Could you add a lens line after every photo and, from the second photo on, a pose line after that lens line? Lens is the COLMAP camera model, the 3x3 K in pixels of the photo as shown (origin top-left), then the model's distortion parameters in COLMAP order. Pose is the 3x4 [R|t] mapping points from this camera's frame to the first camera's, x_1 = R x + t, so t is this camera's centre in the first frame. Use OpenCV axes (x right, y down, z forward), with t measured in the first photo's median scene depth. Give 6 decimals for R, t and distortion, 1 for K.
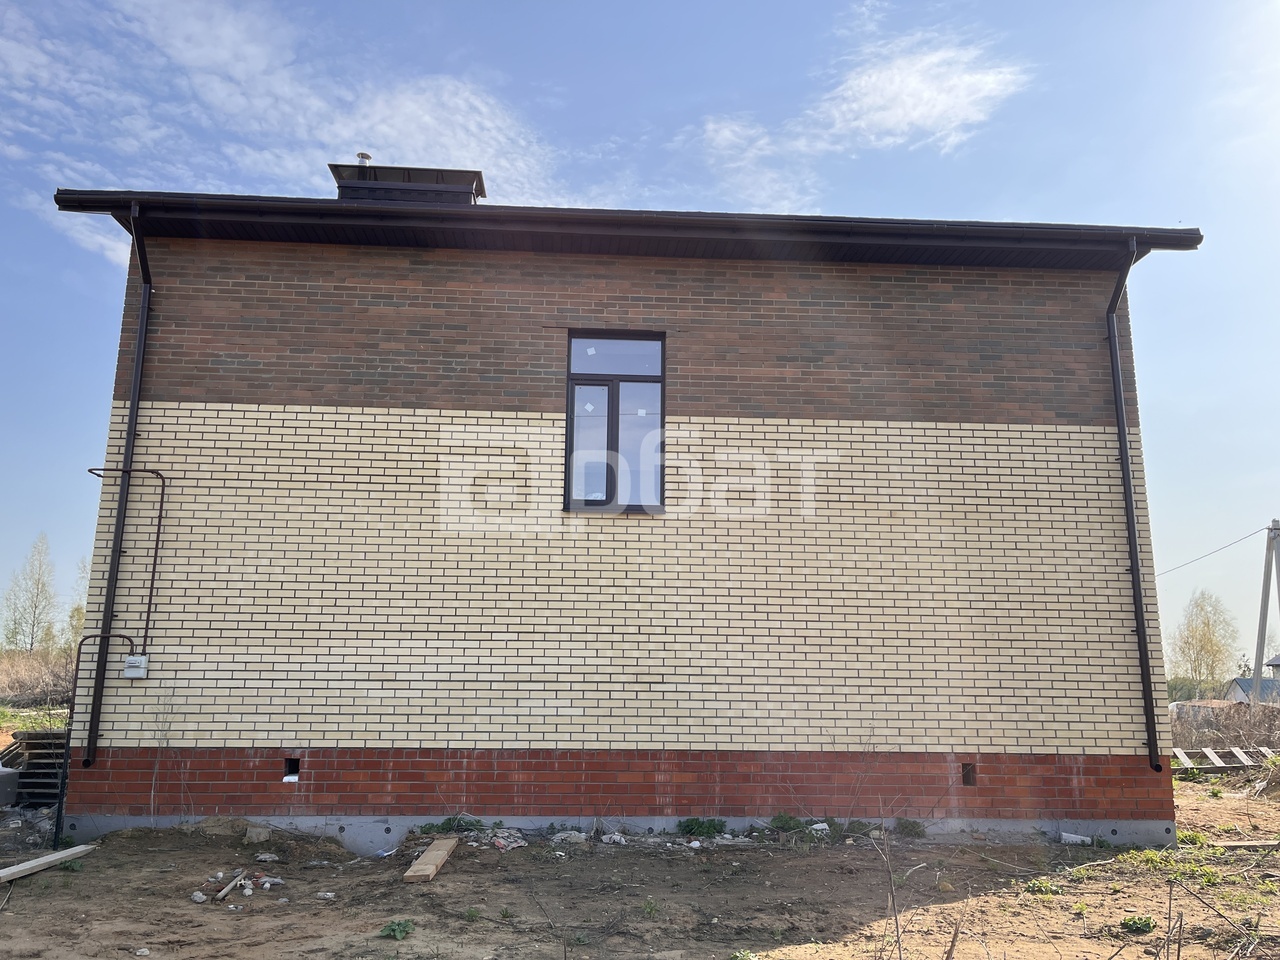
lens RADIAL K [[968.8, 0, 640.0], [0, 968.8, 480.0], [0, 0, 1]] dist [0.040567, -0.004011]
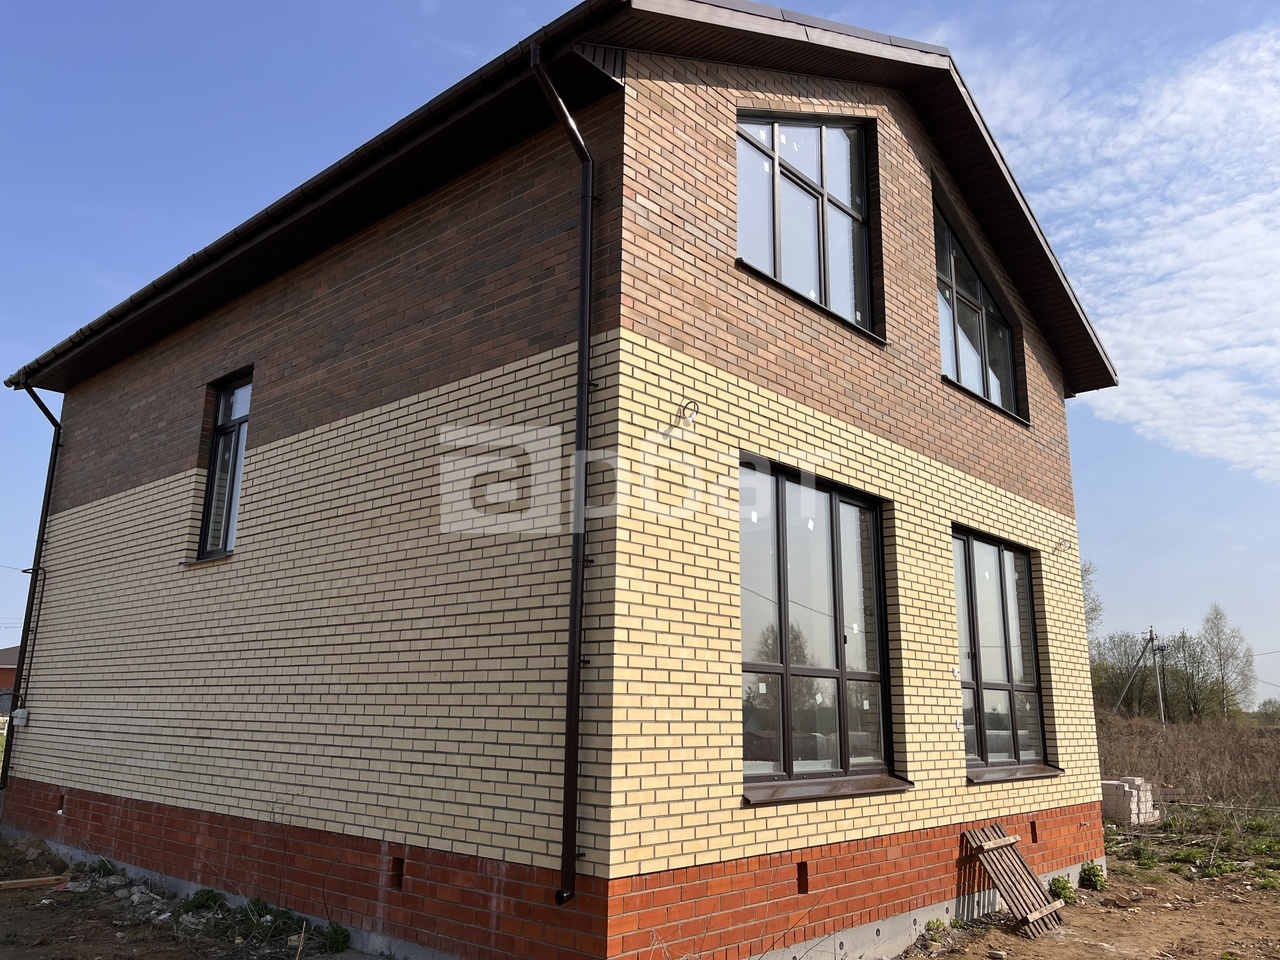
lens RADIAL K [[968.8, 0, 640.0], [0, 968.8, 480.0], [0, 0, 1]] dist [0.040567, -0.004011]
pose [[0.699412, -0.161838, -0.696154, 0.956275], [0.135392, 0.986391, -0.093285, 0.102348], [0.701777, -0.029009, 0.711806, 0.592121]]
